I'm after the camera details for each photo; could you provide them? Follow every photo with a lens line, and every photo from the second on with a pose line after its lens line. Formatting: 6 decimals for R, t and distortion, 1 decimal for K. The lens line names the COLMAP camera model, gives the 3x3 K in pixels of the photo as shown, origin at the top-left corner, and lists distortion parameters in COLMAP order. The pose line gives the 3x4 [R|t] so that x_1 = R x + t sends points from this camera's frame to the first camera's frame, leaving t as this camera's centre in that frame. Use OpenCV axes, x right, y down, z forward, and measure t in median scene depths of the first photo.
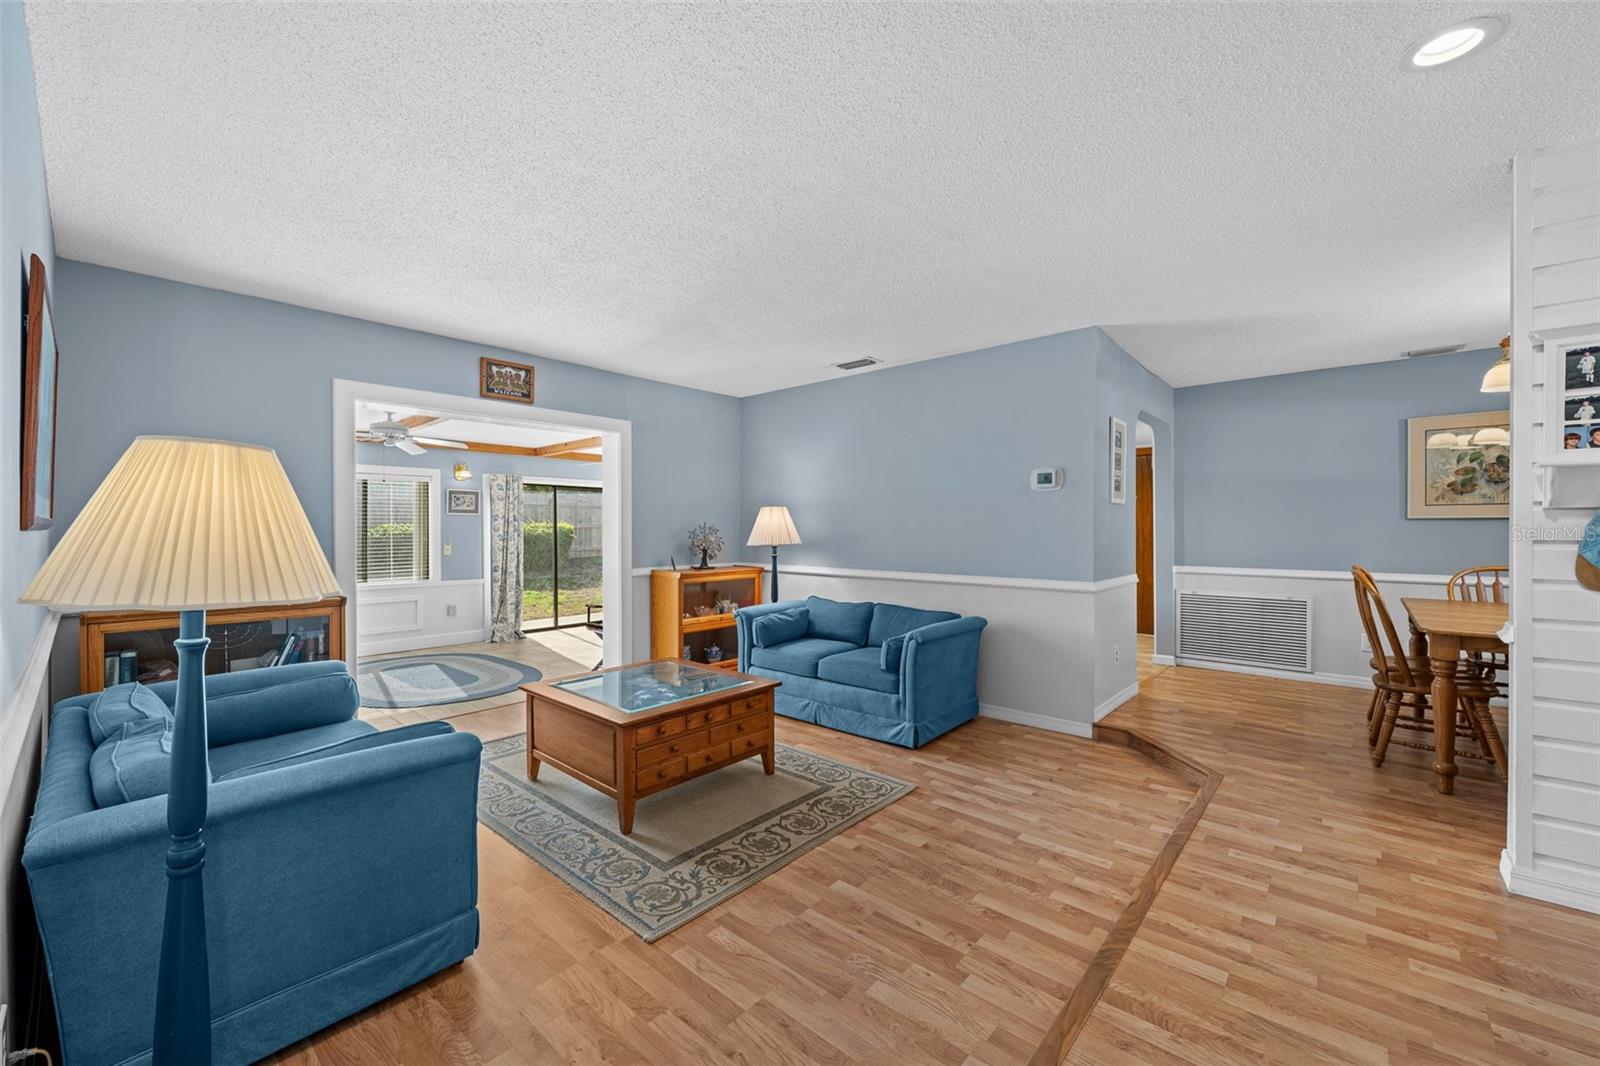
lens RADIAL K [[637.9, 0, 800.8], [0, 637.9, 530.7], [0, 0, 1]] dist [-0.002378, 0.000595]
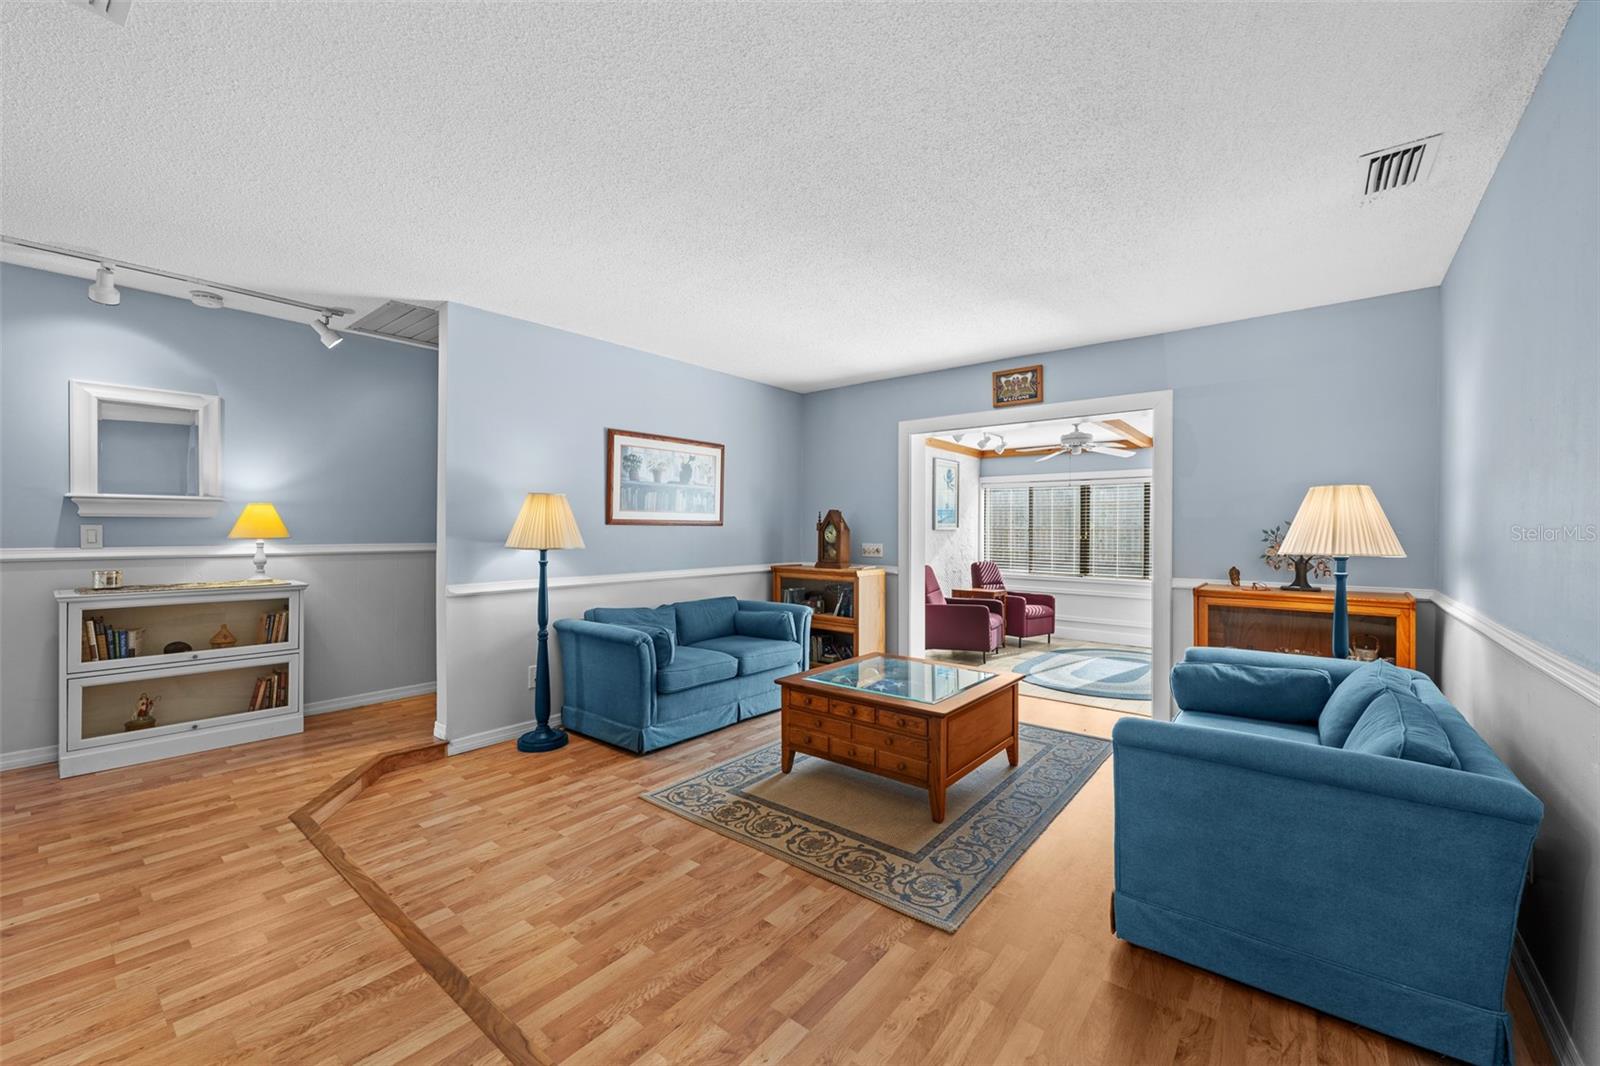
lens RADIAL K [[637.9, 0, 797.2], [0, 637.9, 530.9], [0, 0, 1]] dist [-0.002378, 0.000595]
pose [[0.035645, 0.003418, -0.999359, 0.846649], [-0.008841, 0.999956, 0.003104, 0.005933], [0.999325, 0.008725, 0.035674, 0.868440]]
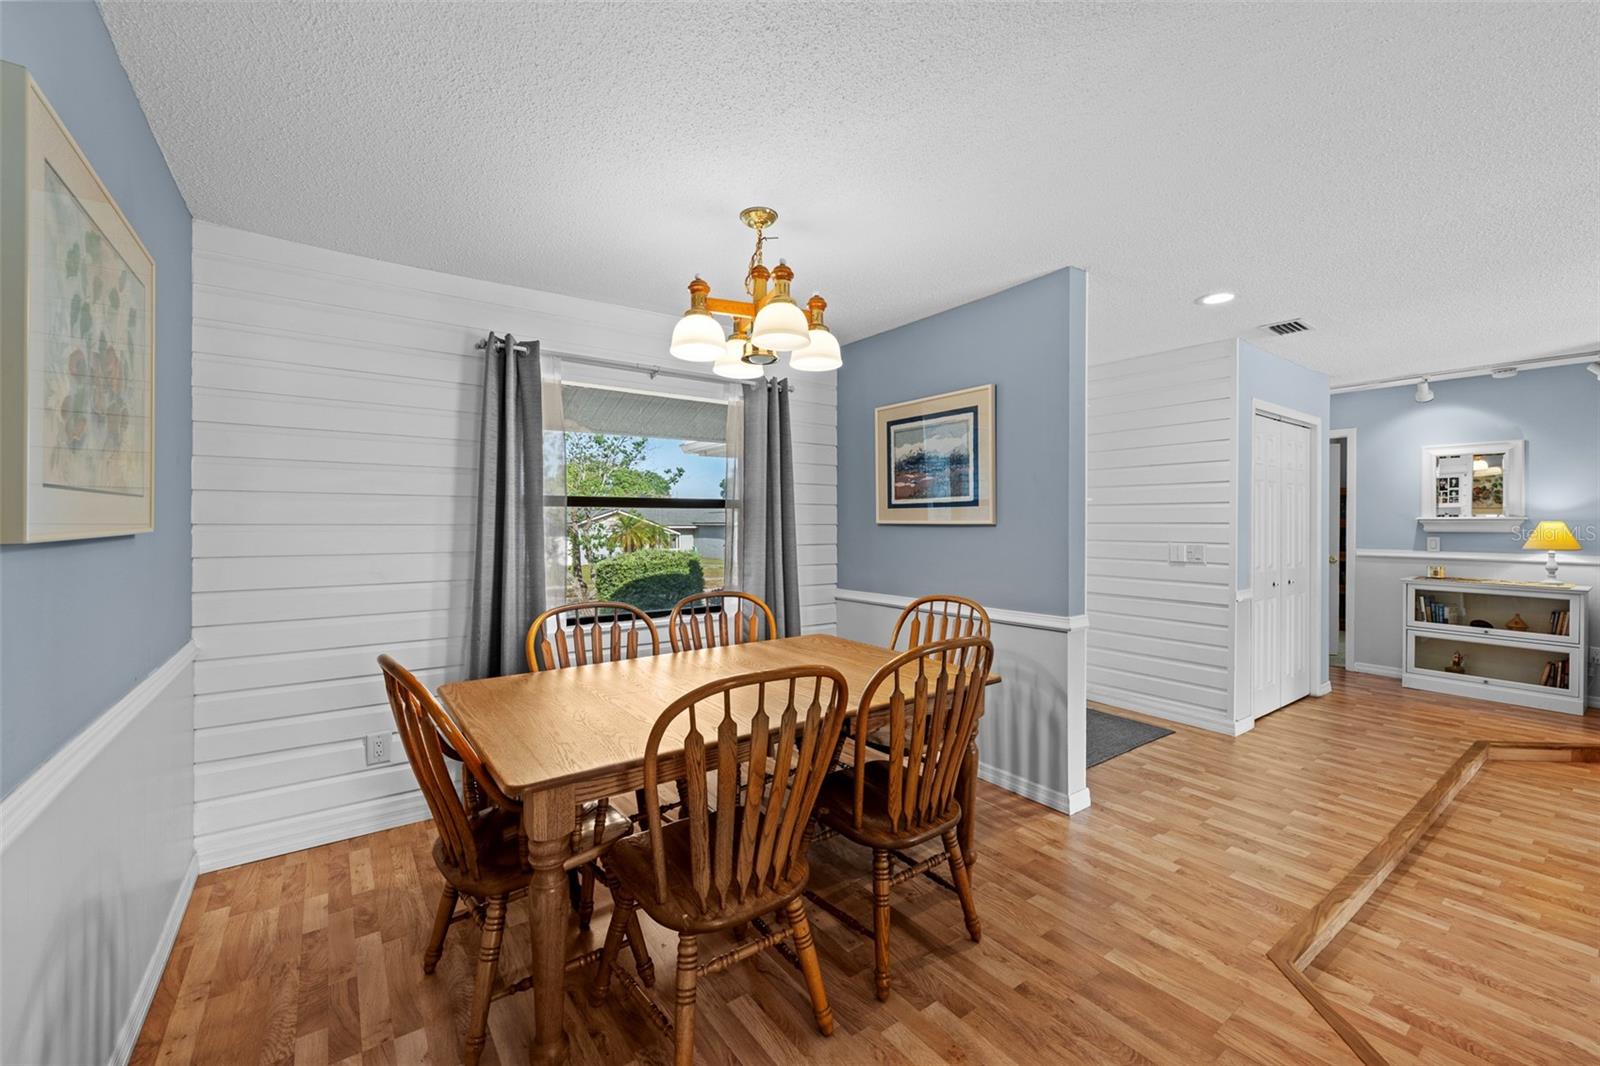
lens RADIAL K [[637.9, 0, 813.4], [0, 637.9, 517.7], [0, 0, 1]] dist [-0.002378, 0.000595]
pose [[-0.977244, -0.001893, 0.212111, 0.986457], [-0.001588, 0.999997, 0.001609, -0.042205], [-0.212114, 0.001235, -0.977244, 1.738469]]
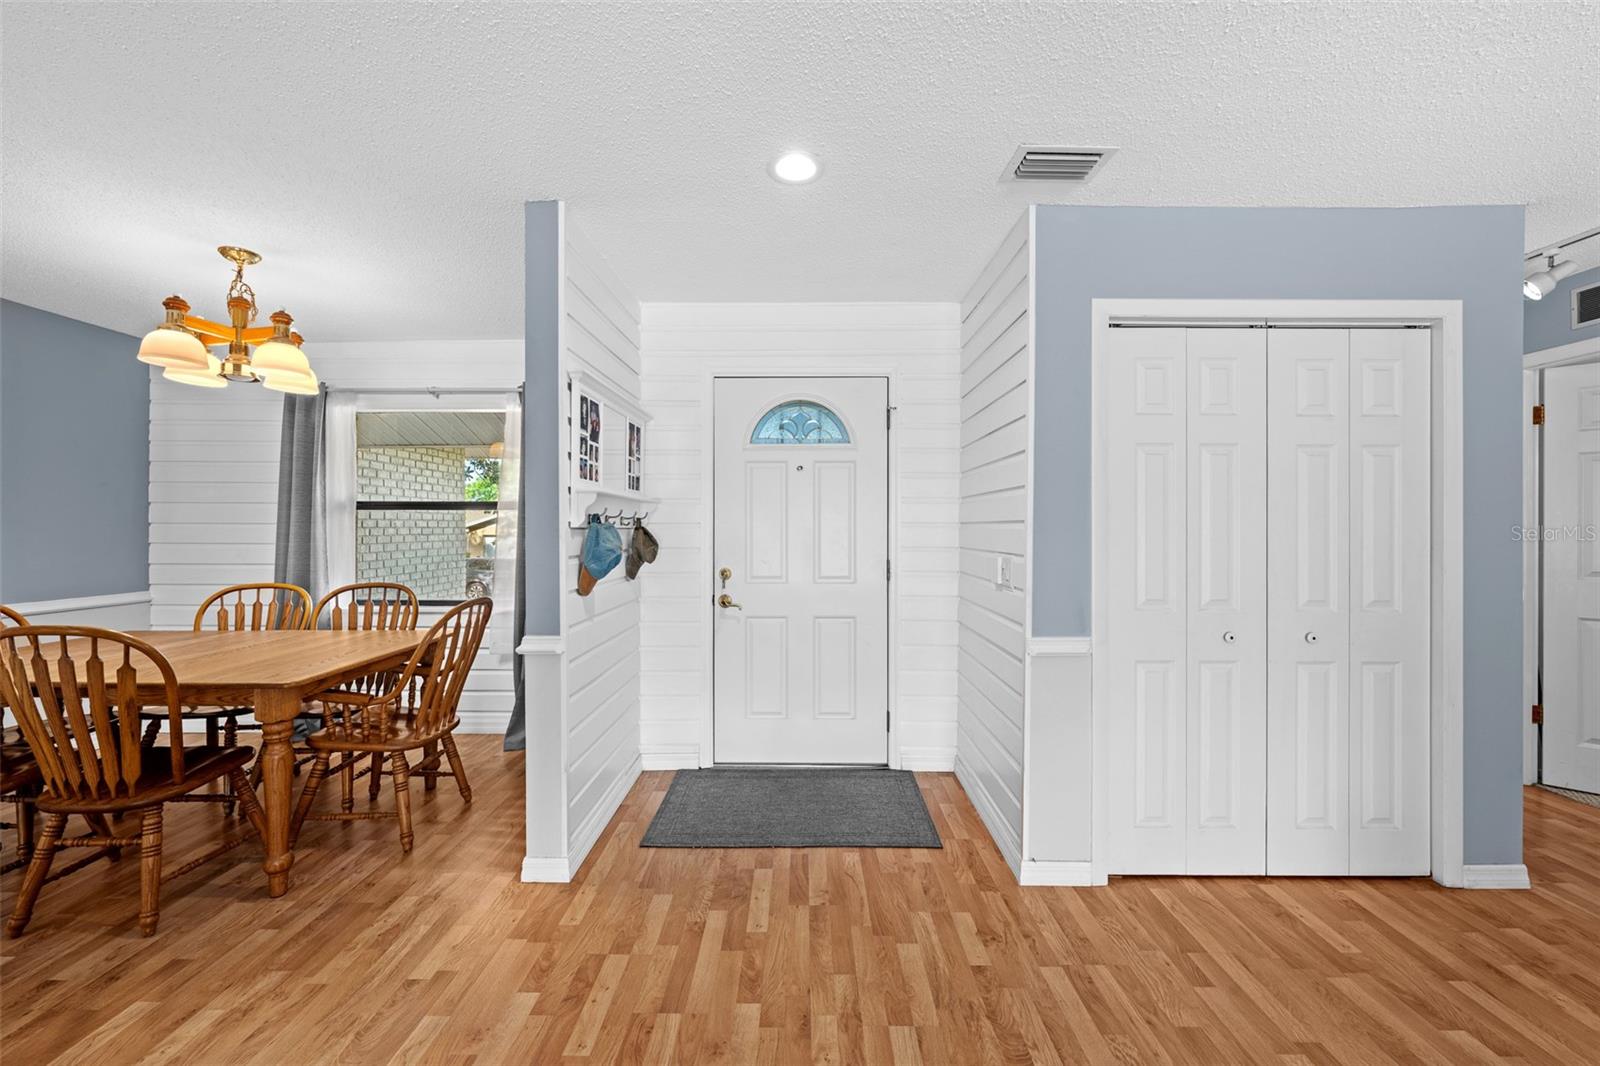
lens RADIAL K [[637.9, 0, 806.7], [0, 637.9, 521.1], [0, 0, 1]] dist [-0.002378, 0.000595]
pose [[-0.660921, 0.005496, 0.750436, 0.023868], [0.001480, 0.999981, -0.006020, -0.026639], [-0.750454, -0.002868, -0.660916, 0.989708]]
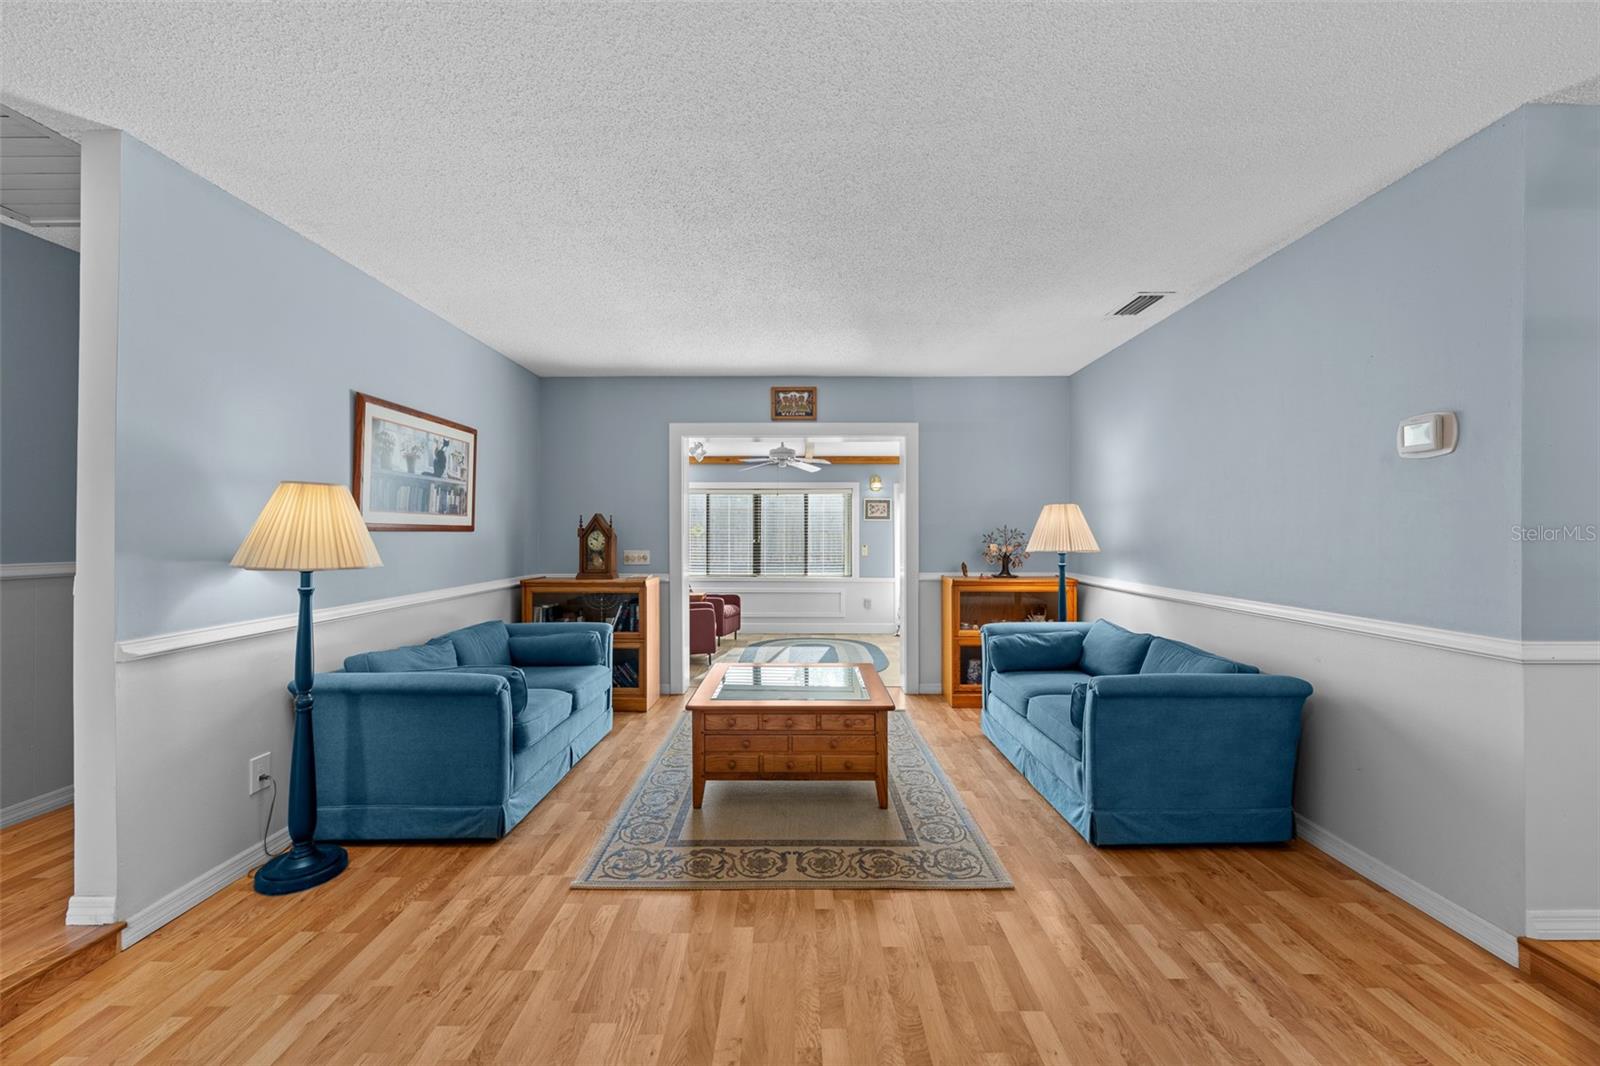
lens RADIAL K [[637.9, 0, 798.9], [0, 637.9, 530.5], [0, 0, 1]] dist [-0.002378, 0.000595]
pose [[0.658946, -0.003748, -0.752181, 0.597409], [-0.003407, 0.999962, -0.007967, 0.004992], [0.752182, 0.007813, 0.658909, 0.360592]]
